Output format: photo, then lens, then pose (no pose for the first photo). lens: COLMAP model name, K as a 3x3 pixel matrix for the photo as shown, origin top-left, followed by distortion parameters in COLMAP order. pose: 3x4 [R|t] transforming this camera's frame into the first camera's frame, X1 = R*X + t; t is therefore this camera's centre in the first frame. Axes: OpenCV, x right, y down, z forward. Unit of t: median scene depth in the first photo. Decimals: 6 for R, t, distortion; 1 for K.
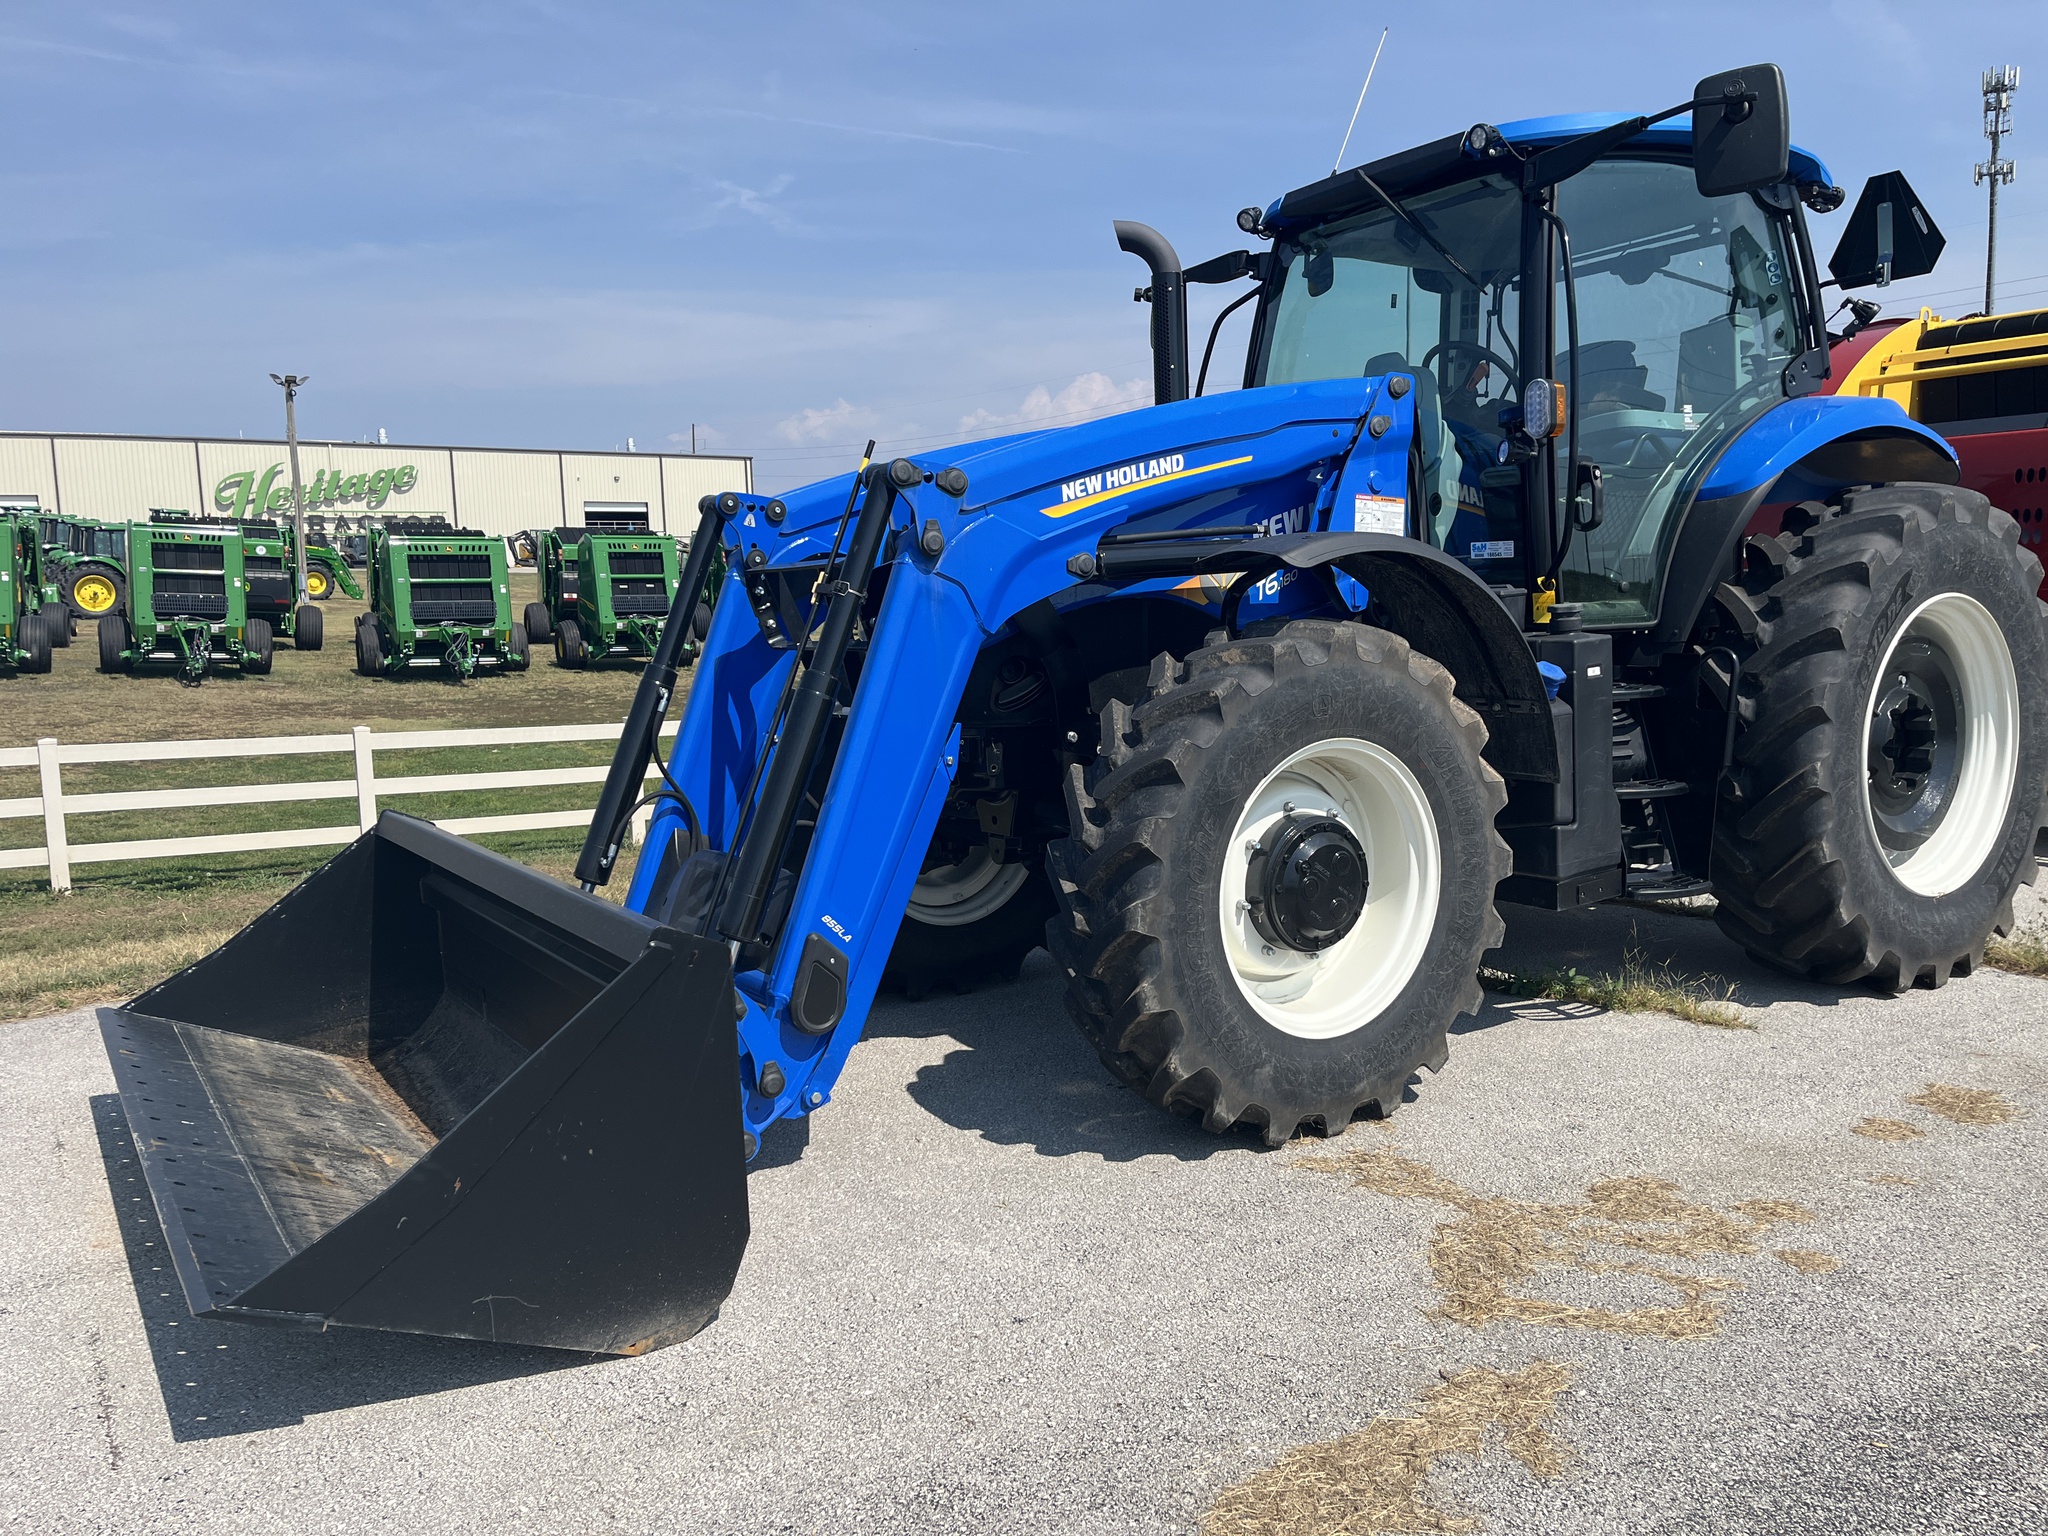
lens RADIAL K [[1562.1, 0, 1033.4], [0, 1562.1, 773.5], [0, 0, 1]] dist [0.067313, -0.092410]
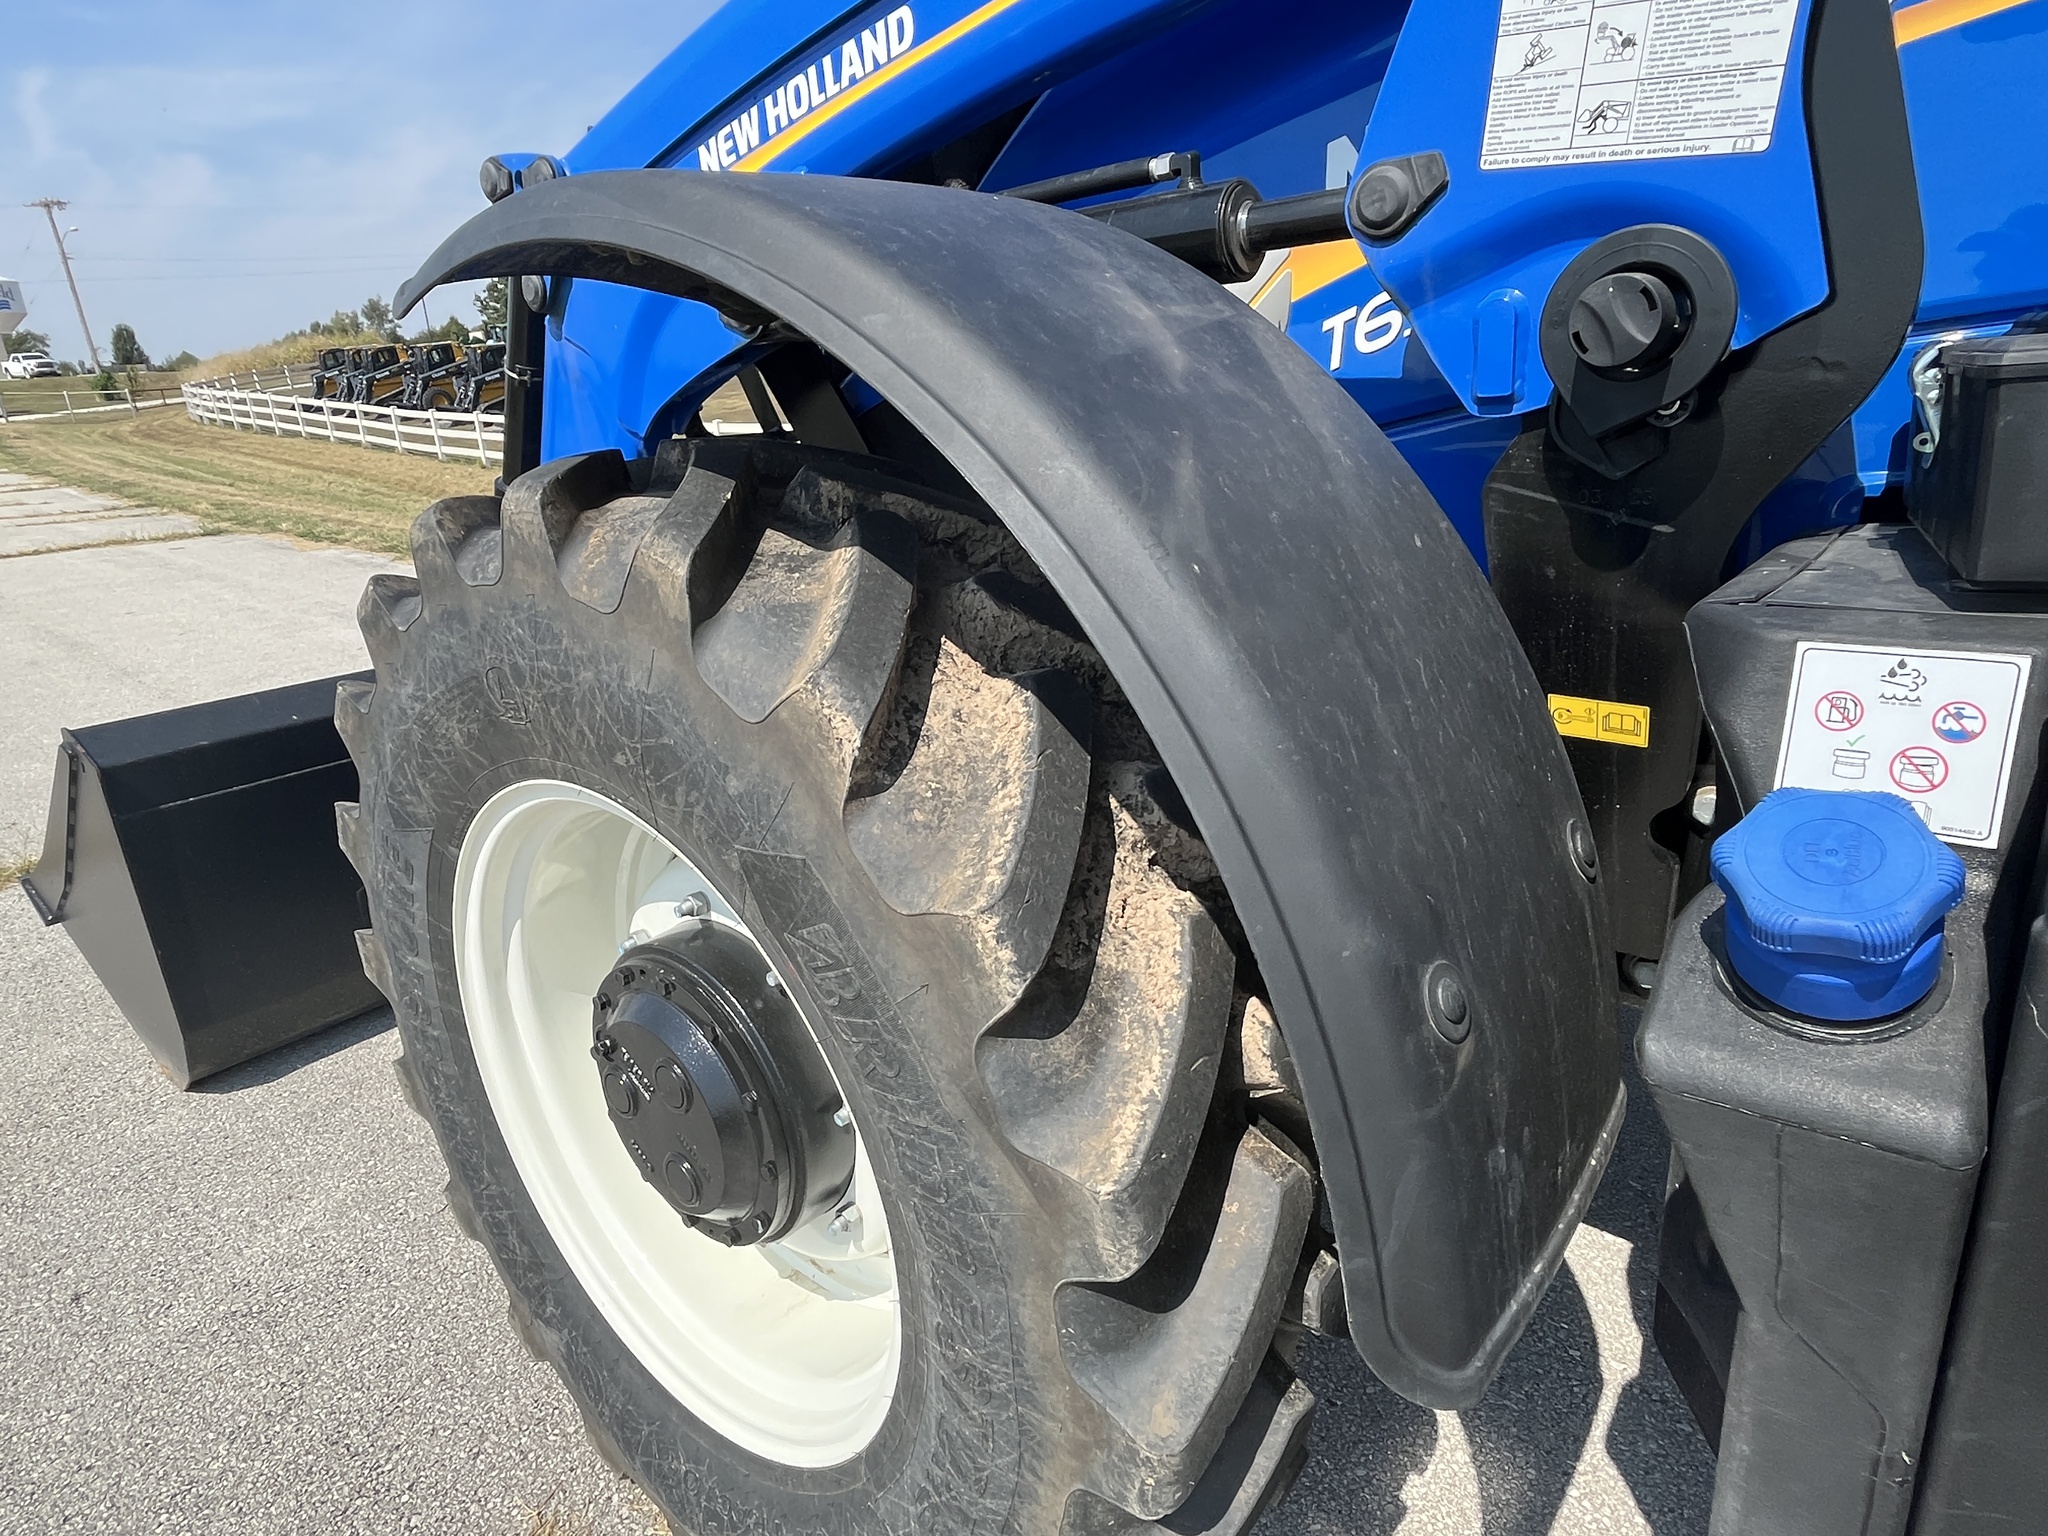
lens RADIAL K [[1177.5, 0, 1015.5], [0, 1177.5, 762.5], [0, 0, 1]] dist [-0.001889, -0.000453]
pose [[0.275555, 0.317184, -0.907449, 0.445800], [-0.073595, 0.948186, 0.309075, -0.115322], [0.958464, -0.018384, 0.284620, 0.948965]]
